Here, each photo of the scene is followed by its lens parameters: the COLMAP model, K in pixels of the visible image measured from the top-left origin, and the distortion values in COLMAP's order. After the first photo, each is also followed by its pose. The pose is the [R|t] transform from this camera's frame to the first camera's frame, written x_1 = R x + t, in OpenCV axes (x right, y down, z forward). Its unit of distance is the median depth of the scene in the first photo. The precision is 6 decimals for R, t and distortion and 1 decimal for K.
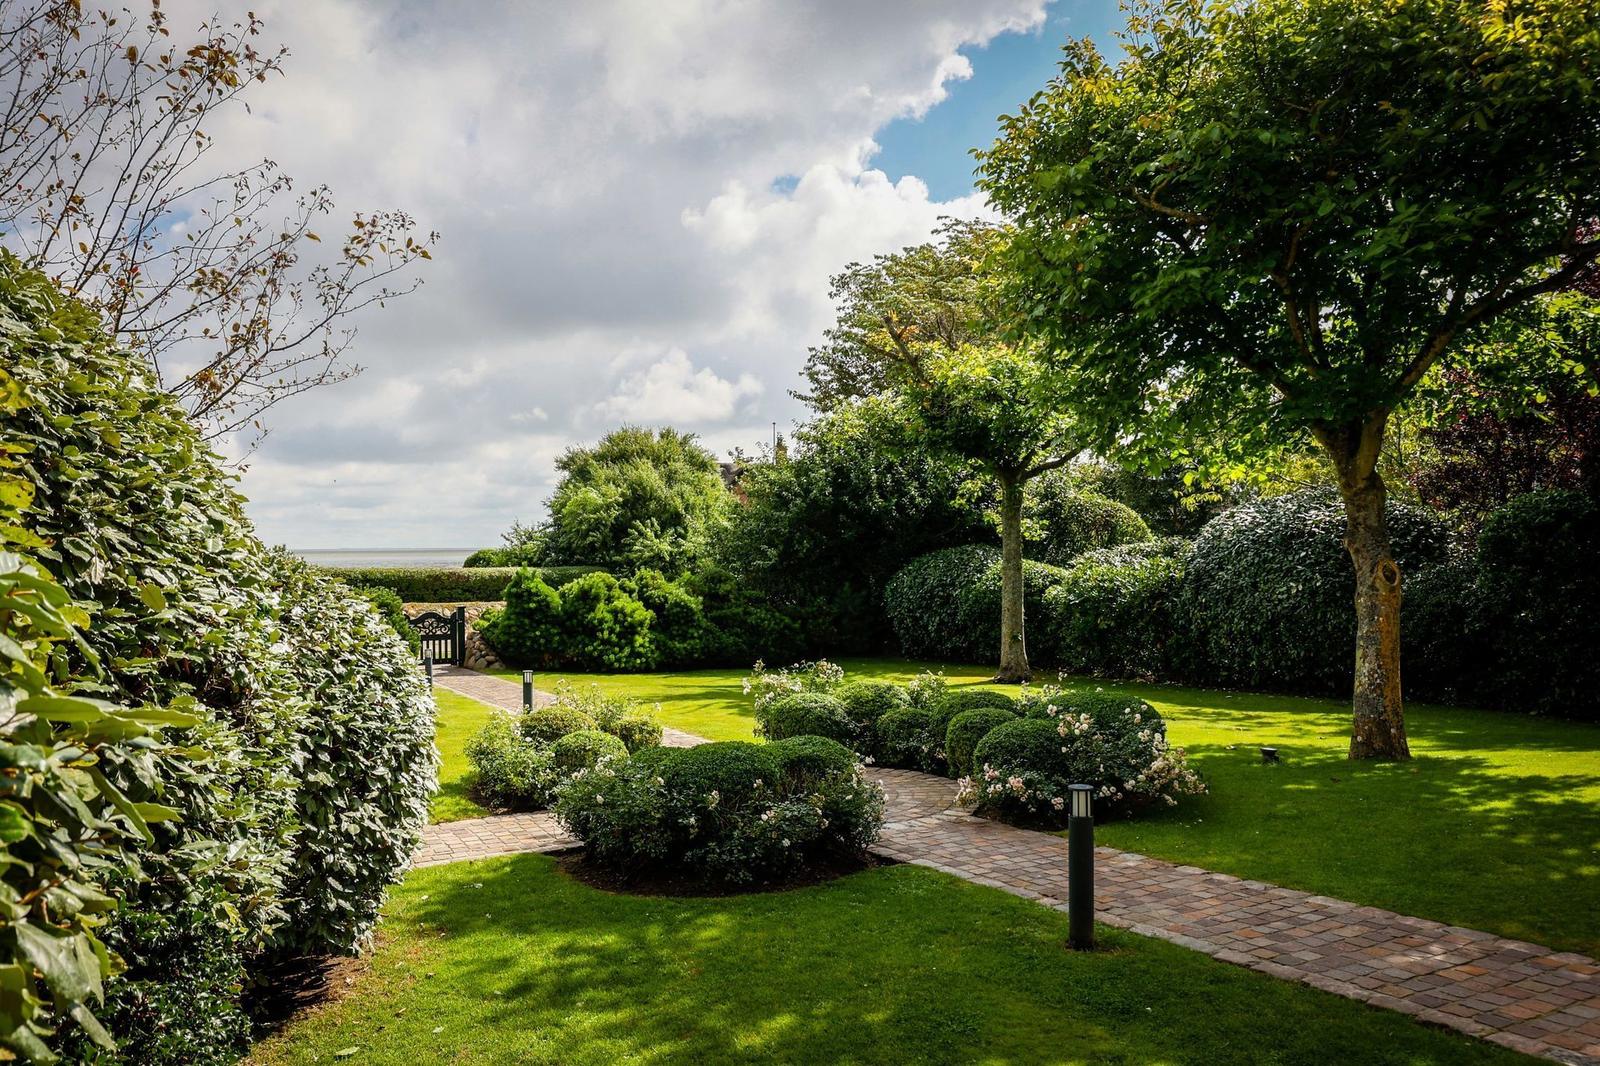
lens RADIAL K [[1287.2, 0, 805.0], [0, 1287.2, 522.2], [0, 0, 1]] dist [0.008851, 0.005298]
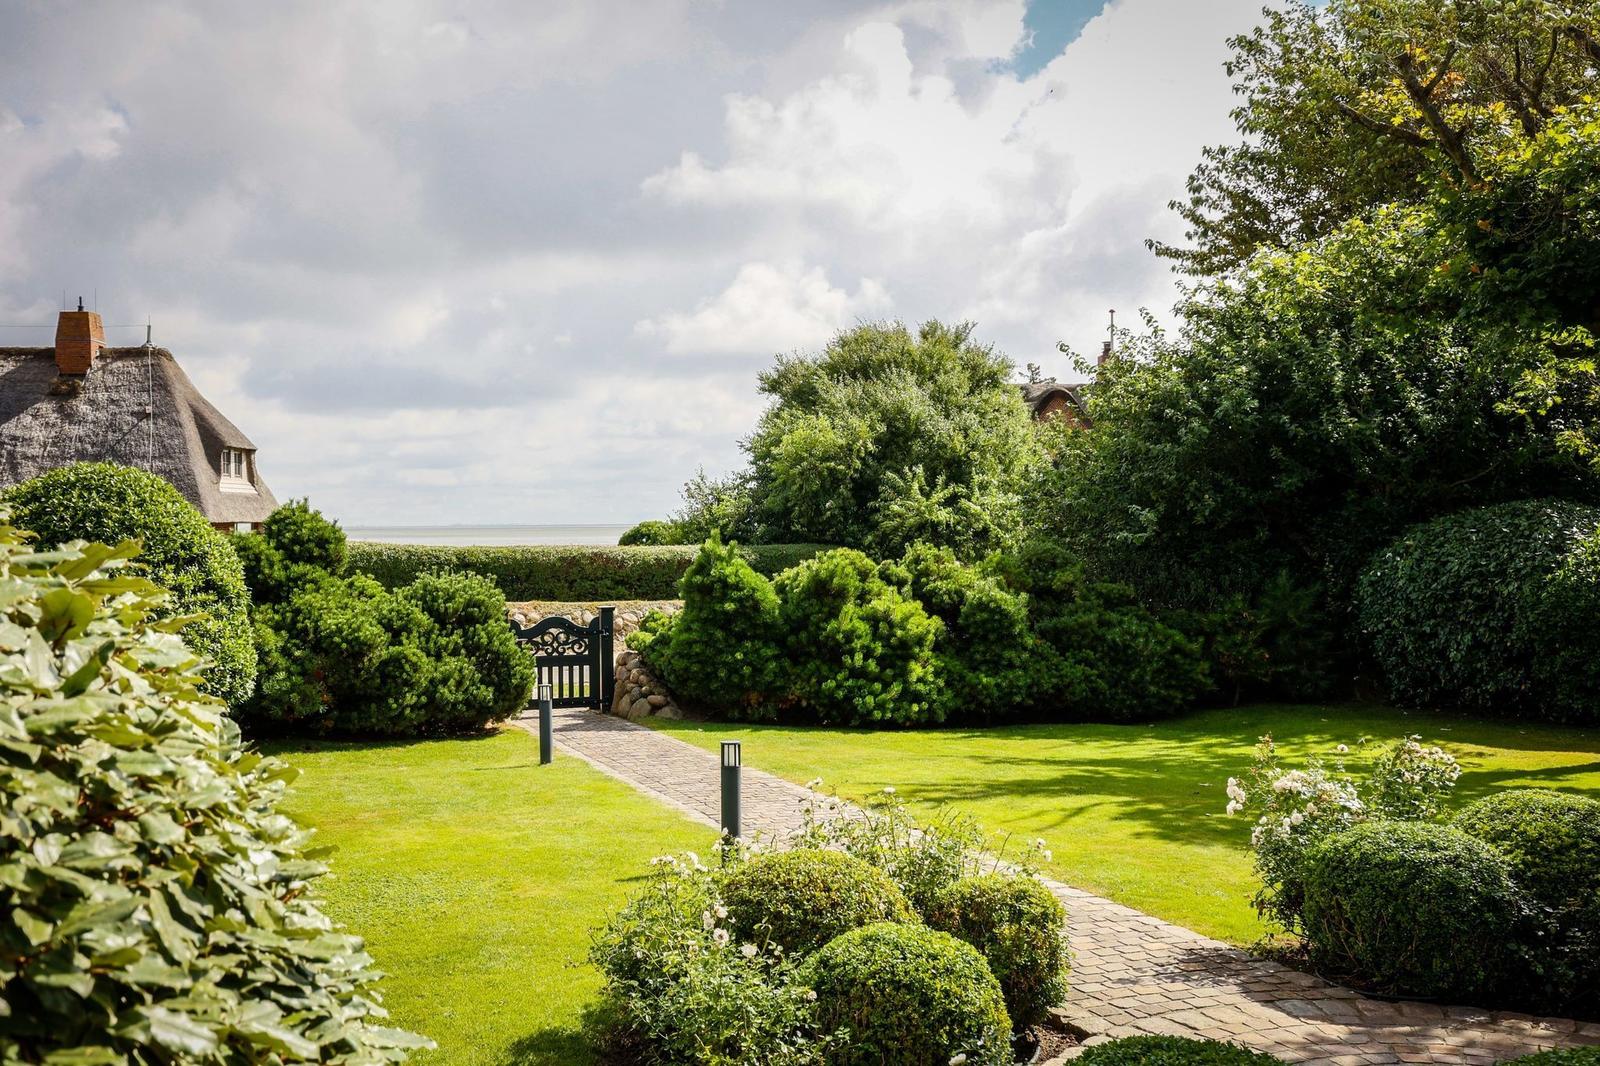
lens RADIAL K [[1287.2, 0, 805.0], [0, 1287.2, 522.2], [0, 0, 1]] dist [0.008851, 0.005298]
pose [[0.991797, -0.001268, -0.127815, -0.104962], [0.000796, 0.999993, -0.003742, 0.029341], [0.127819, 0.003610, 0.991791, 0.437765]]
